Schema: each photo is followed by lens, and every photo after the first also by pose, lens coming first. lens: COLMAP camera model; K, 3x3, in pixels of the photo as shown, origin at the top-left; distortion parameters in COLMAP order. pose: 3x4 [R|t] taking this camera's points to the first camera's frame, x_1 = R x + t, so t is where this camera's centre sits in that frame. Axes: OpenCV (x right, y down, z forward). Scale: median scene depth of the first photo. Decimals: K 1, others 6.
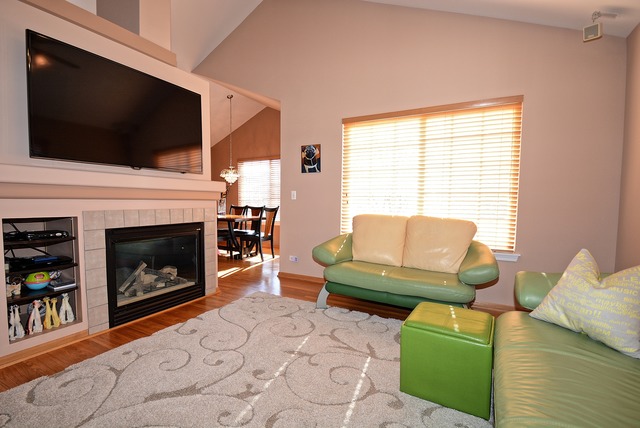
lens RADIAL K [[304.0, 0, 317.4], [0, 304.0, 220.6], [0, 0, 1]] dist [-0.014465, -0.005922]
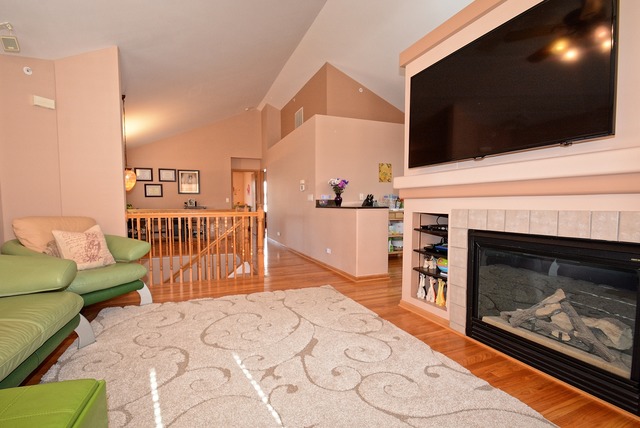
lens RADIAL K [[280.7, 0, 298.9], [0, 280.7, 217.9], [0, 0, 1]] dist [0.003491, 0.000175]
pose [[-0.660312, 0.029740, -0.750402, 0.278794], [-0.050024, 0.995255, 0.083463, -0.048750], [0.749323, 0.092650, -0.655691, 1.066964]]
